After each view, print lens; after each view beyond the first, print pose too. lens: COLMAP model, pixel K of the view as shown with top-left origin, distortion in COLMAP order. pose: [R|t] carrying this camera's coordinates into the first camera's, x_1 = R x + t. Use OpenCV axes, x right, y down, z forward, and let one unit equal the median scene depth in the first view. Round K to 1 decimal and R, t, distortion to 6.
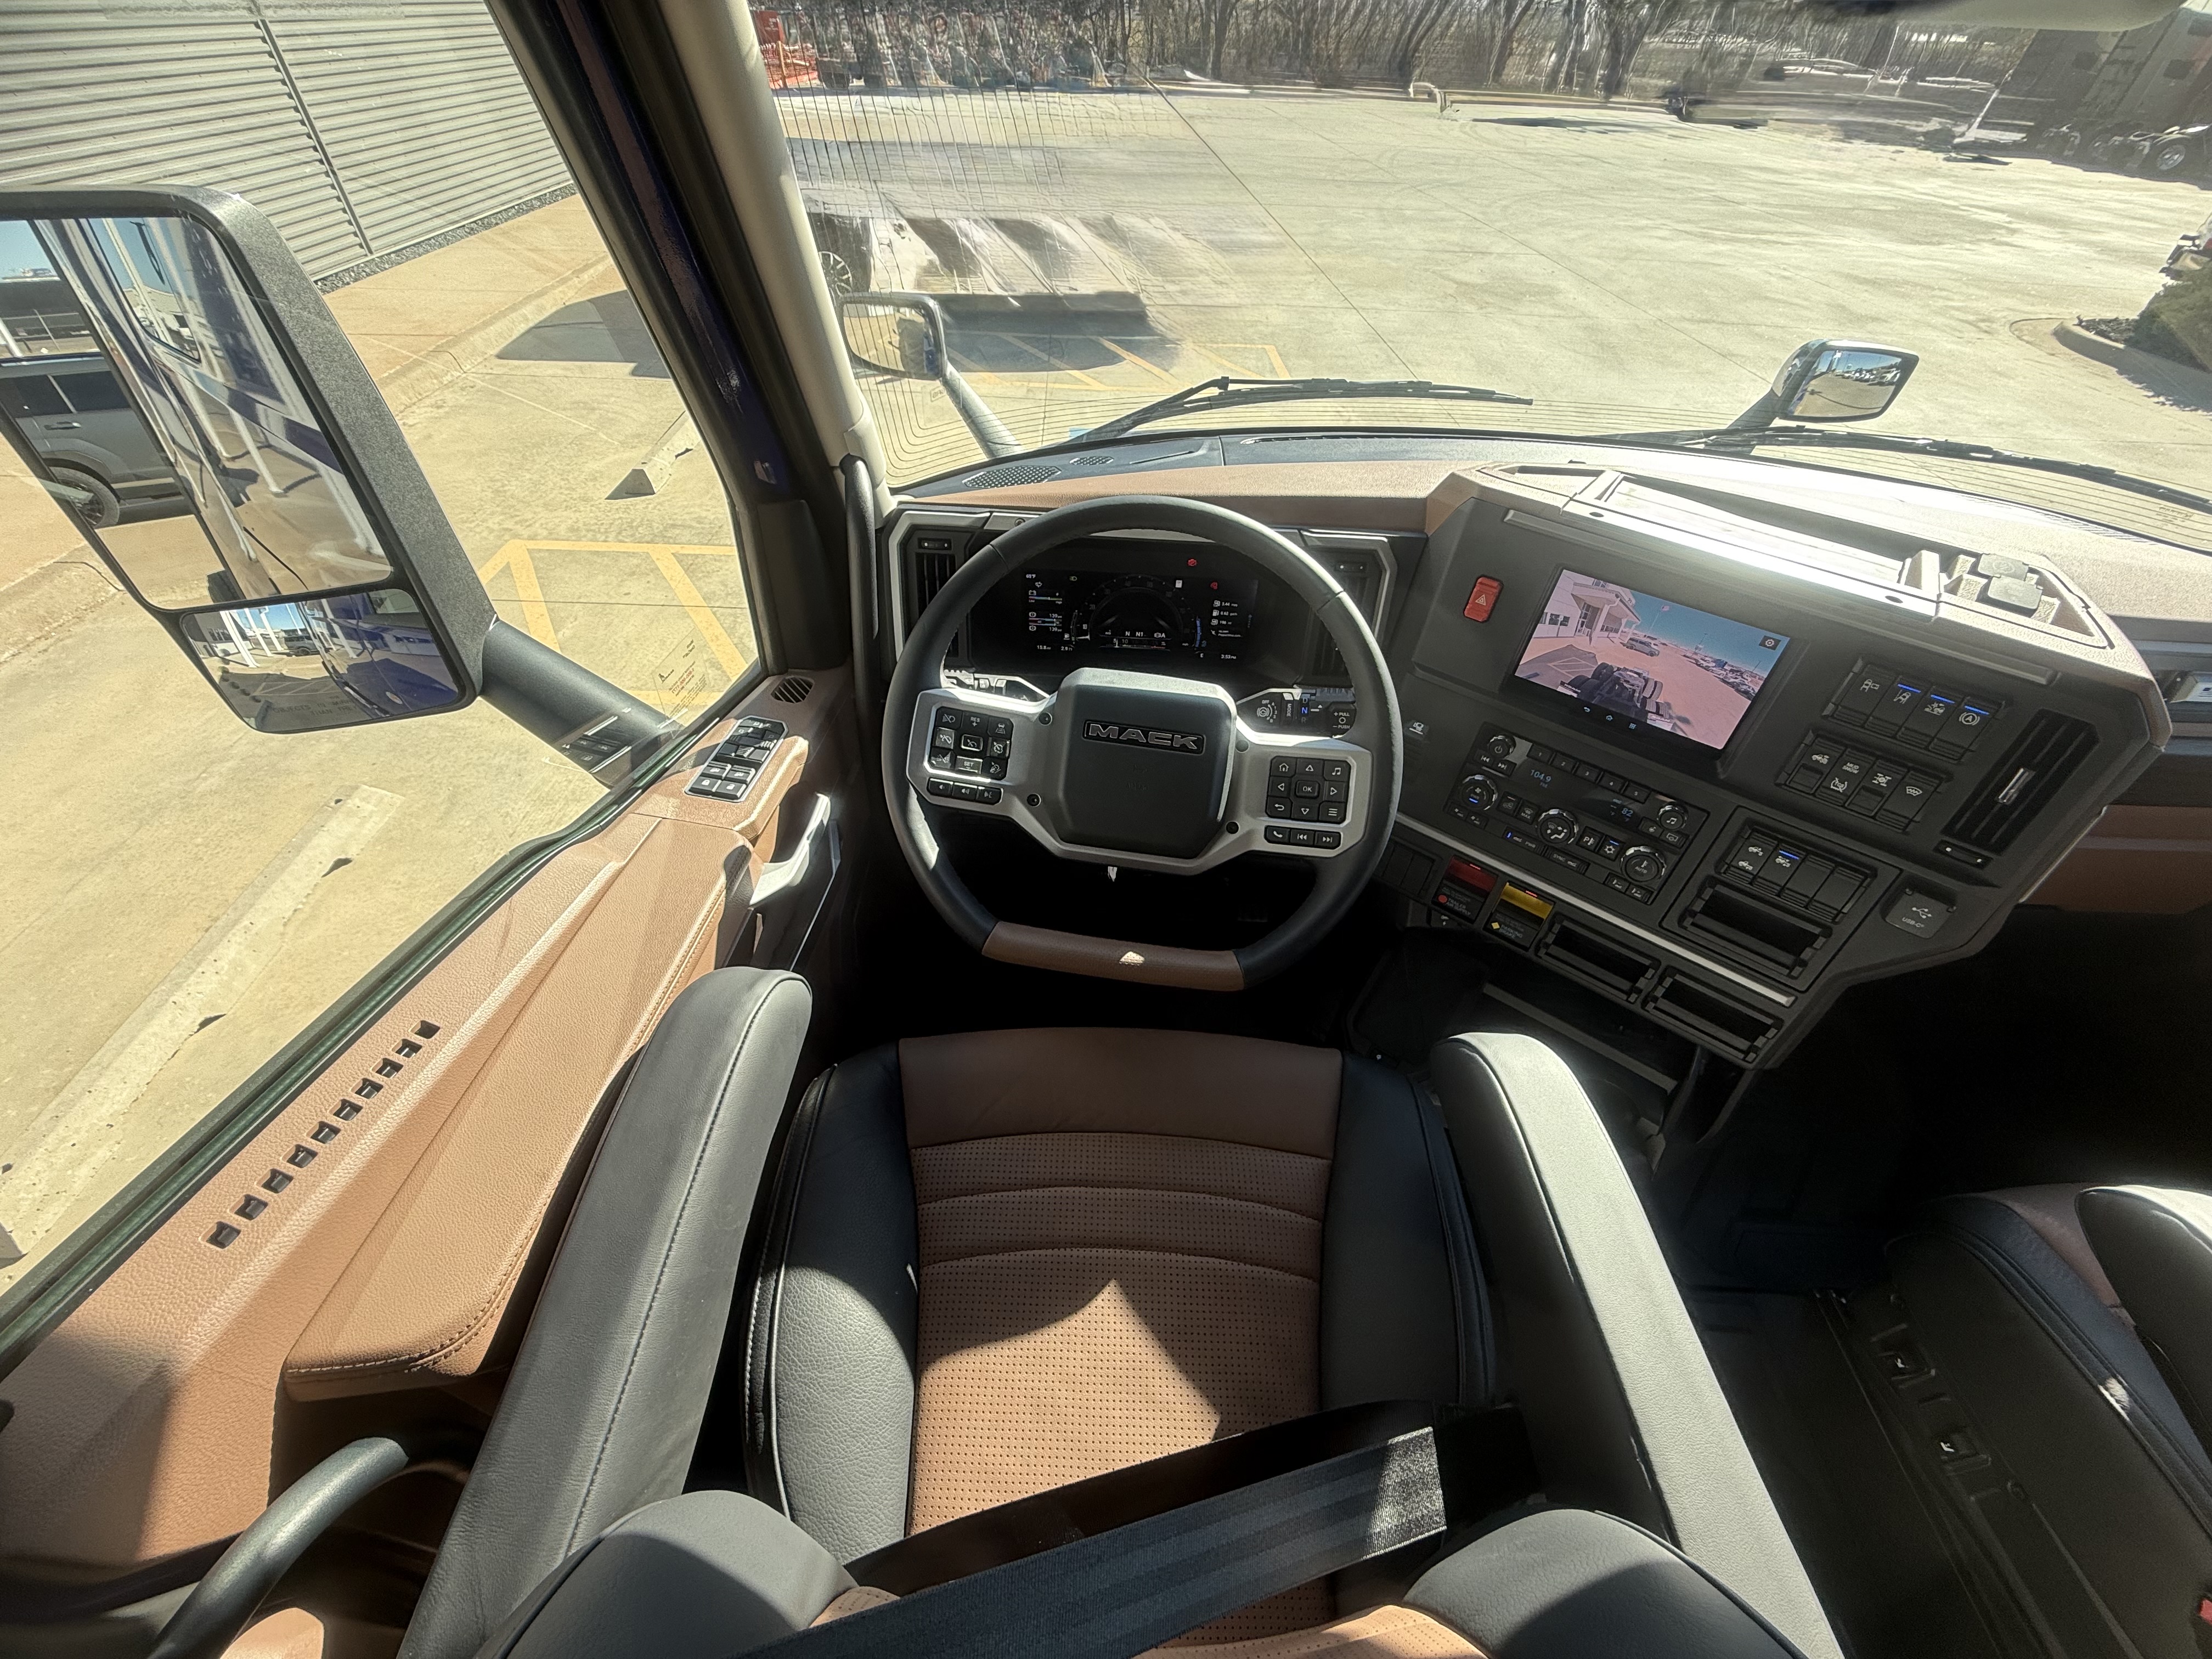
lens RADIAL K [[888.3, 0, 1103.6], [0, 888.3, 821.5], [0, 0, 1]] dist [0.000123, 0.000152]
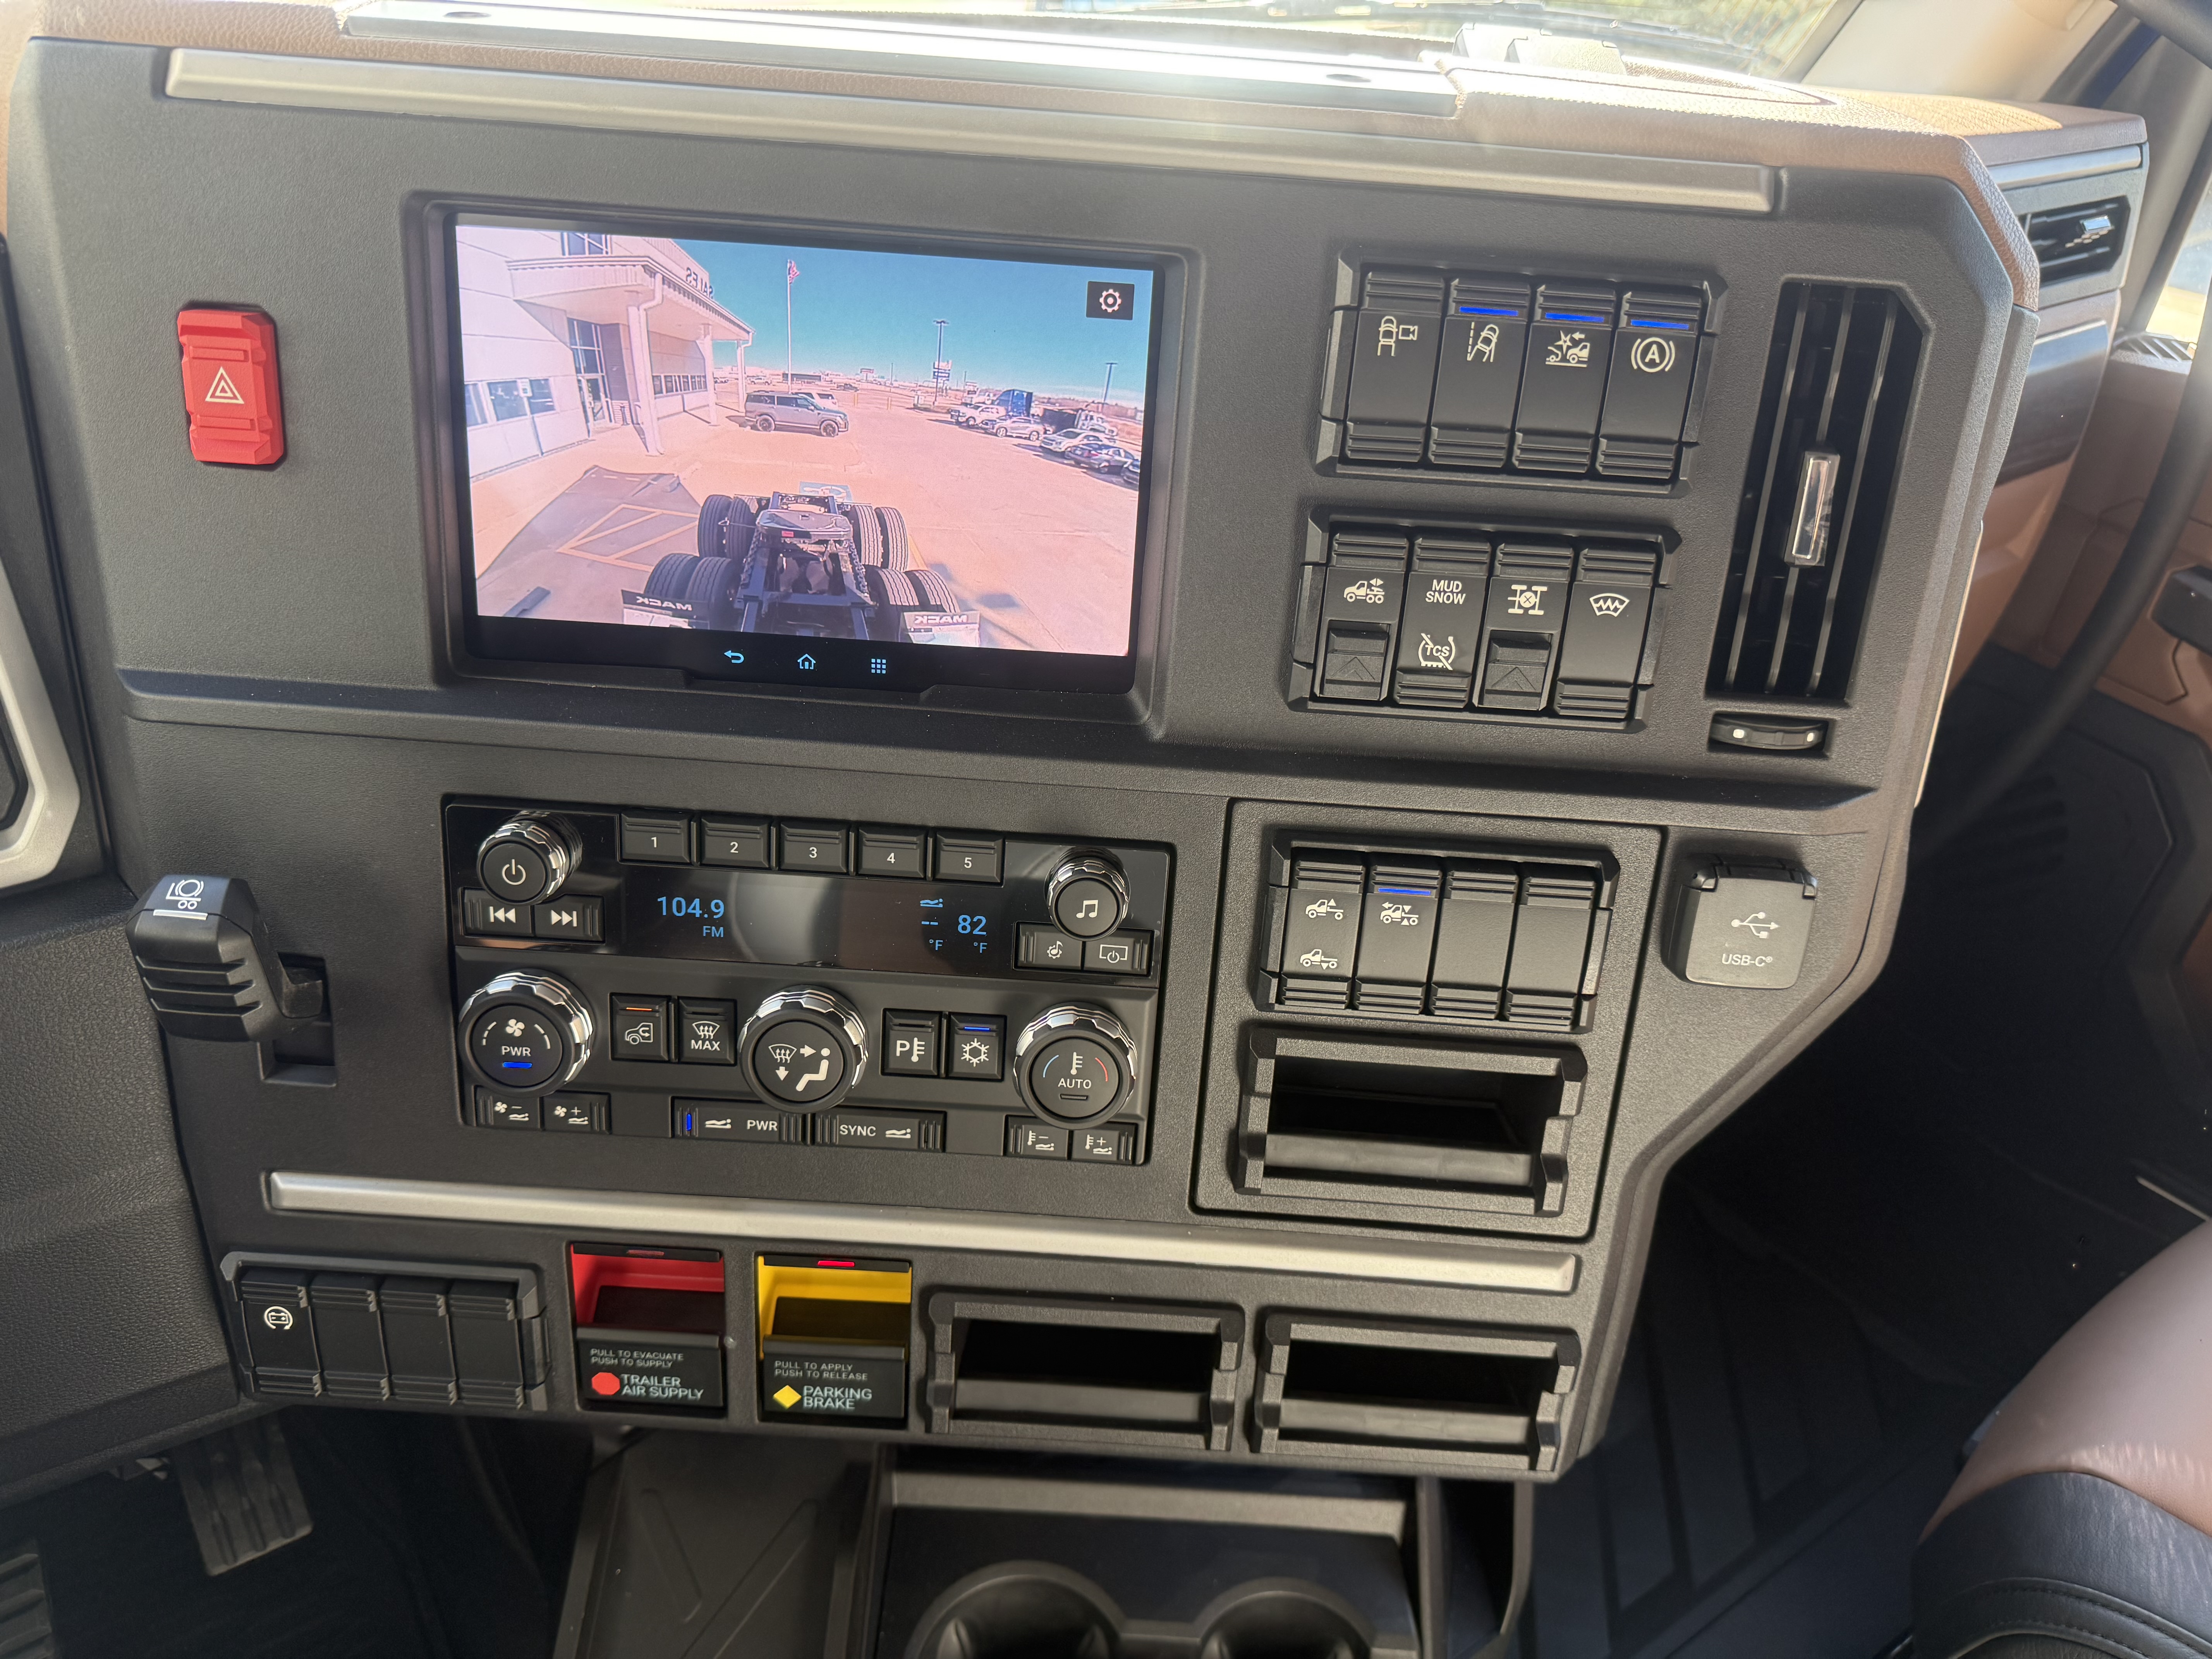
lens RADIAL K [[2254.9, 0, 1106.0], [0, 2254.9, 829.5], [0, 0, 1]] dist [0.139872, -0.002466]
pose [[0.792702, -0.317246, 0.520556, 0.234102], [0.380201, 0.924776, -0.015377, -0.011795], [-0.476519, 0.210106, 0.853689, 0.305610]]
